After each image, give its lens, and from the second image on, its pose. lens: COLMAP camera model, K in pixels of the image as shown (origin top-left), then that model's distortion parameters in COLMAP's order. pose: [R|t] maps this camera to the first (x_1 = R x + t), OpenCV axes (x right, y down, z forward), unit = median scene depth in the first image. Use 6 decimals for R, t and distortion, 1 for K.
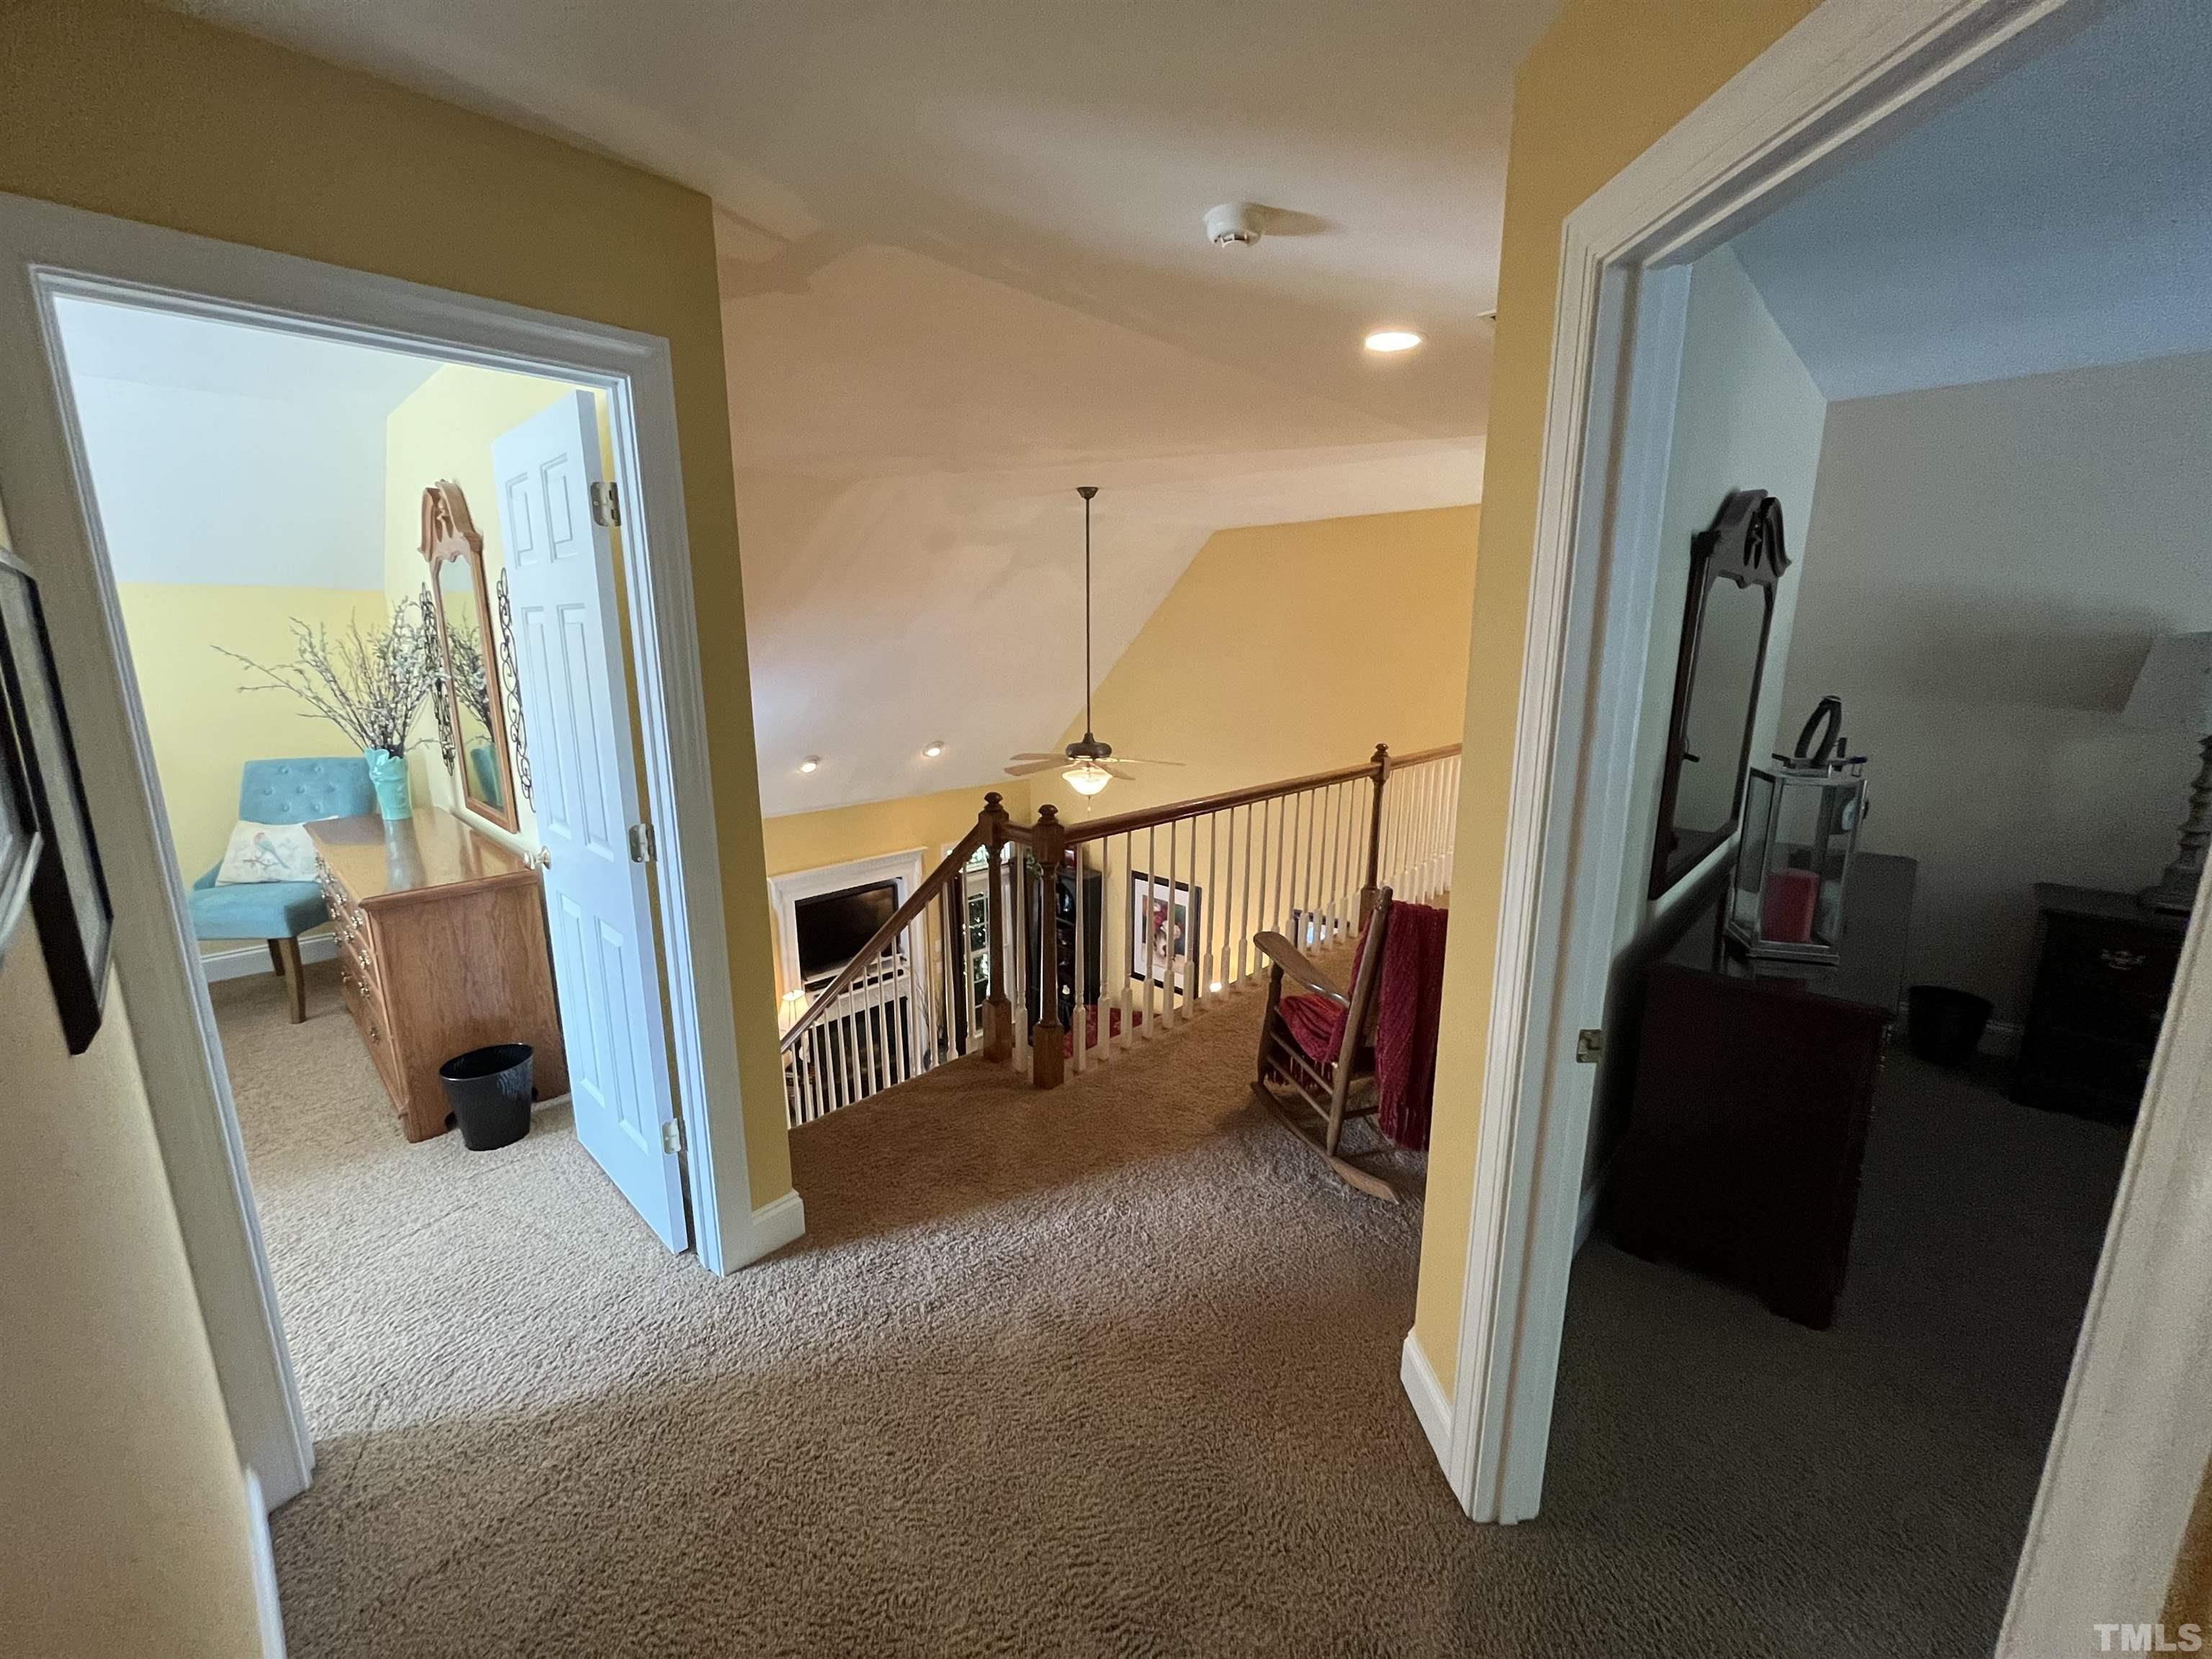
lens RADIAL K [[892.4, 0, 1100.9], [0, 892.4, 820.8], [0, 0, 1]] dist [-0.001981, -0.000065]
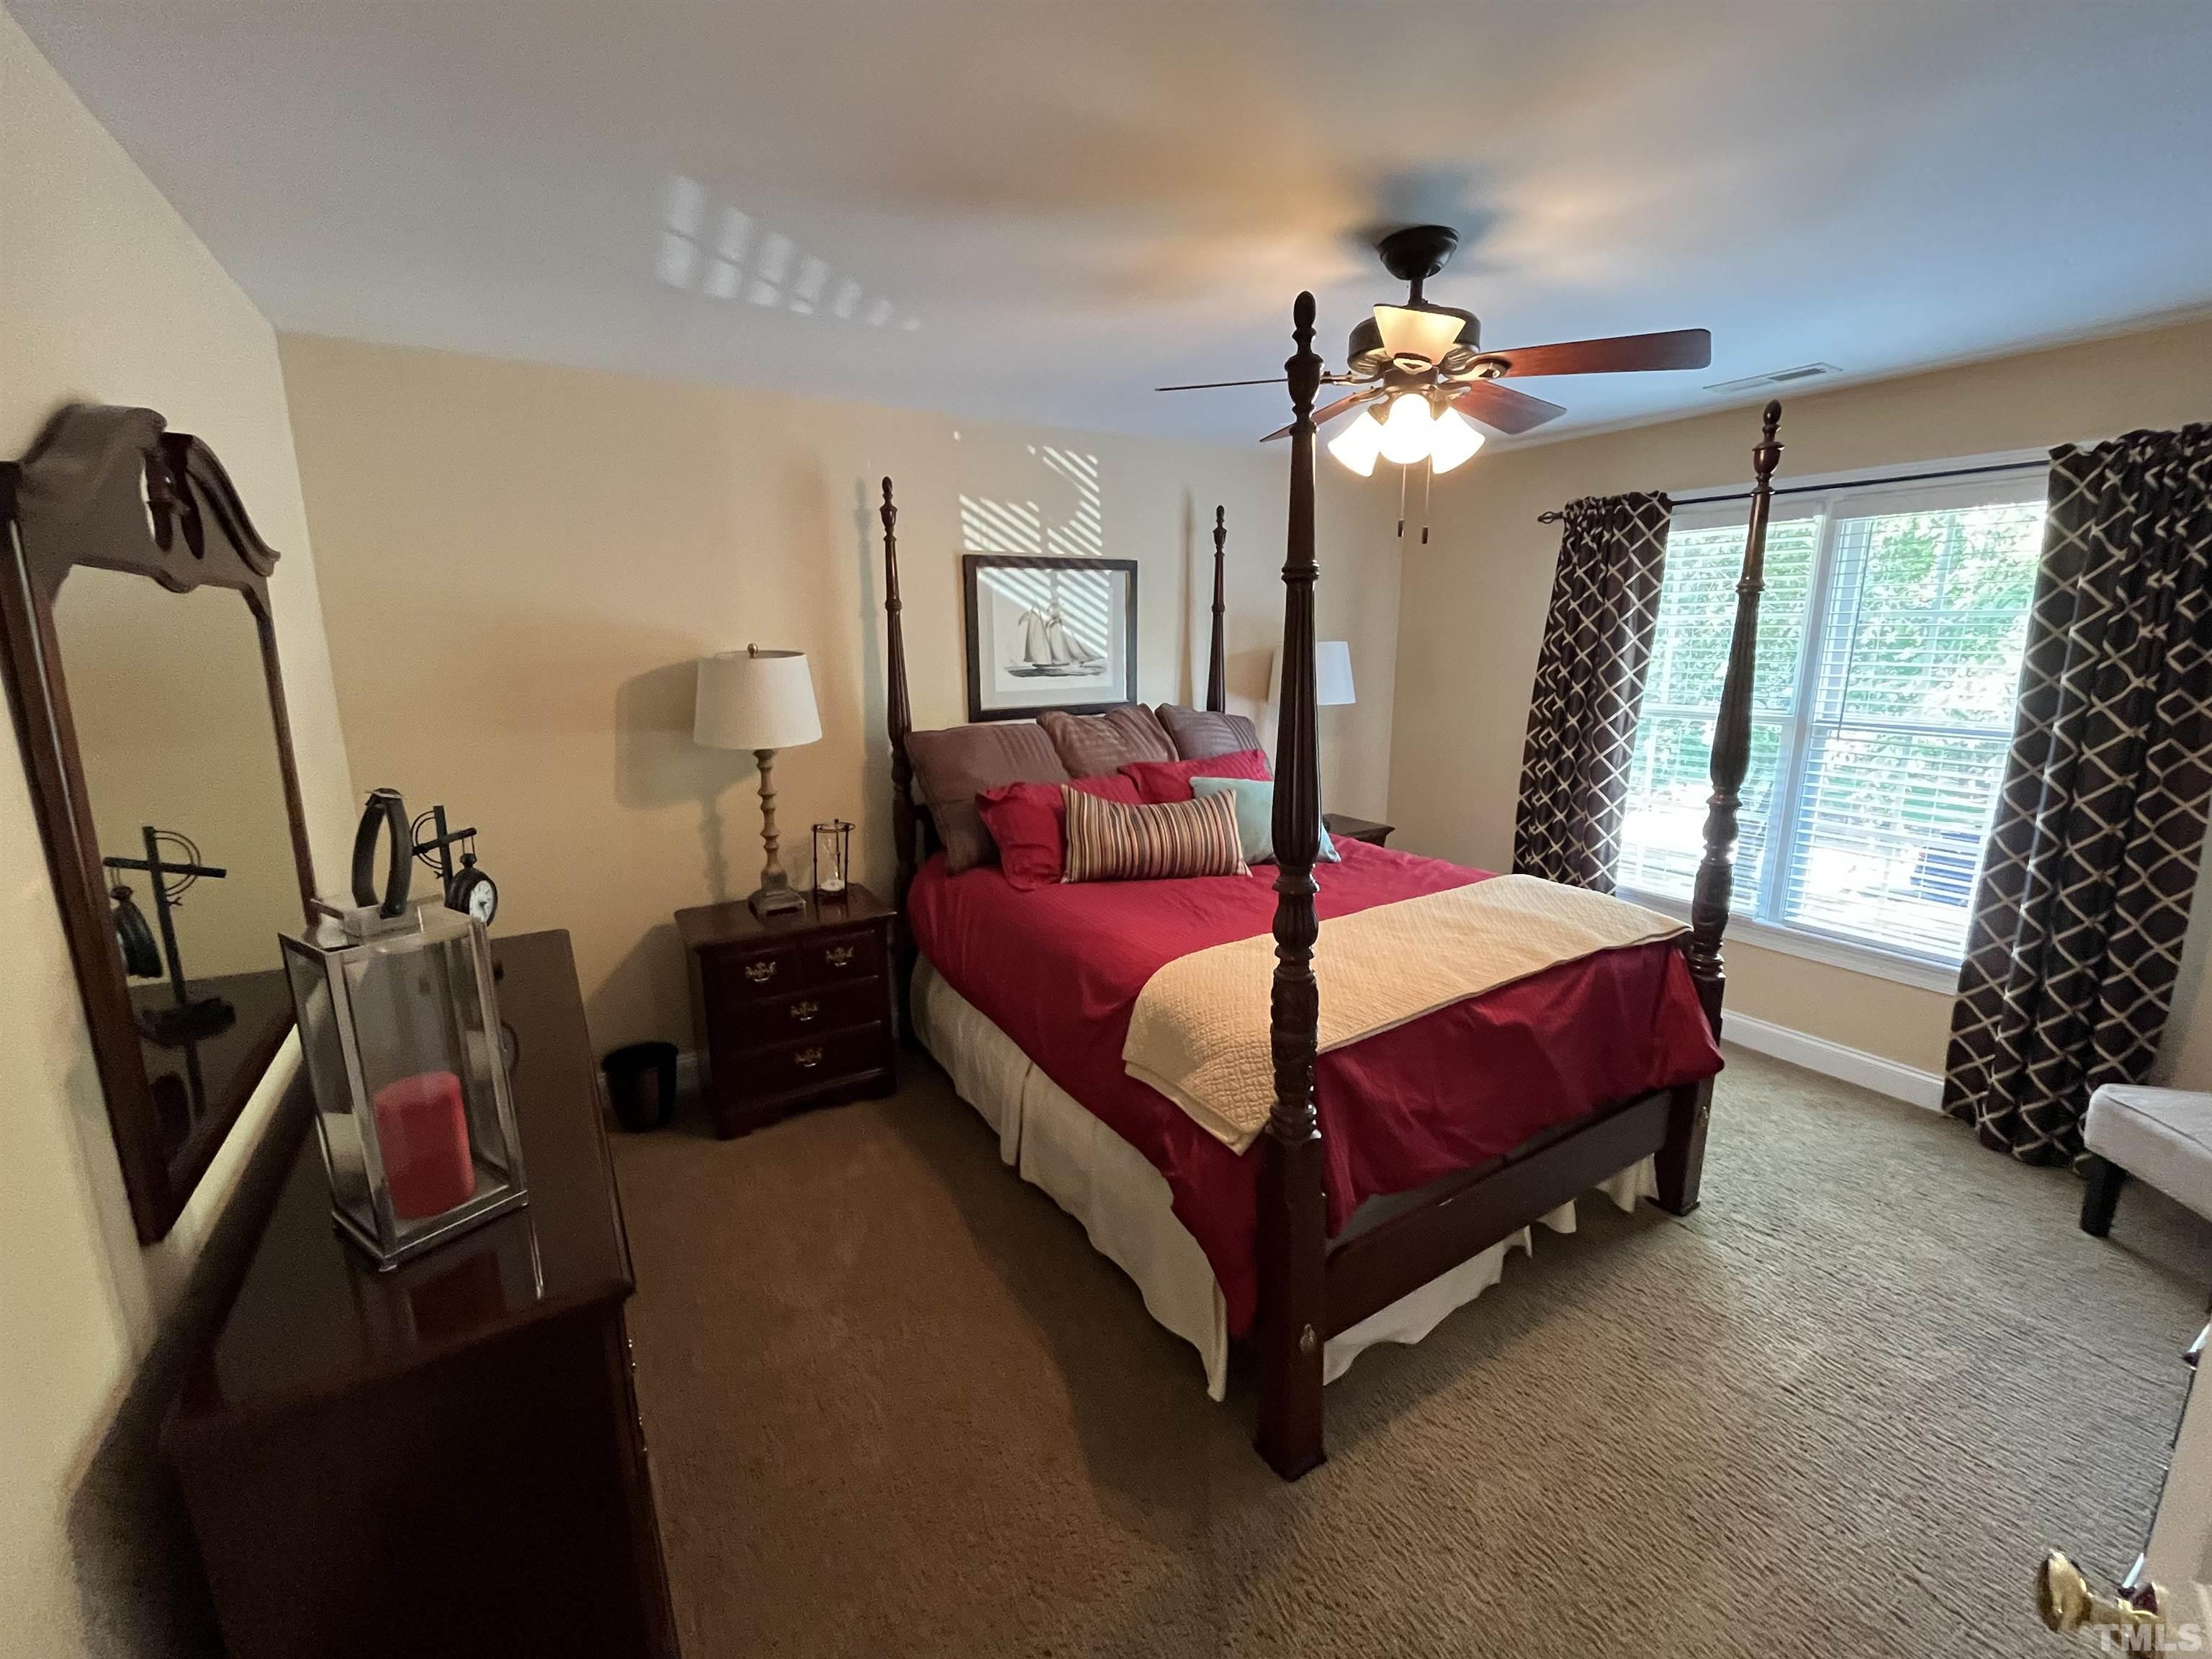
lens RADIAL K [[892.4, 0, 1100.9], [0, 892.4, 820.8], [0, 0, 1]] dist [-0.001981, -0.000065]
pose [[0.246043, -0.196244, 0.949184, 0.225640], [0.200579, 0.968400, 0.148224, -0.066016], [-0.948278, 0.153917, 0.277630, 0.236984]]
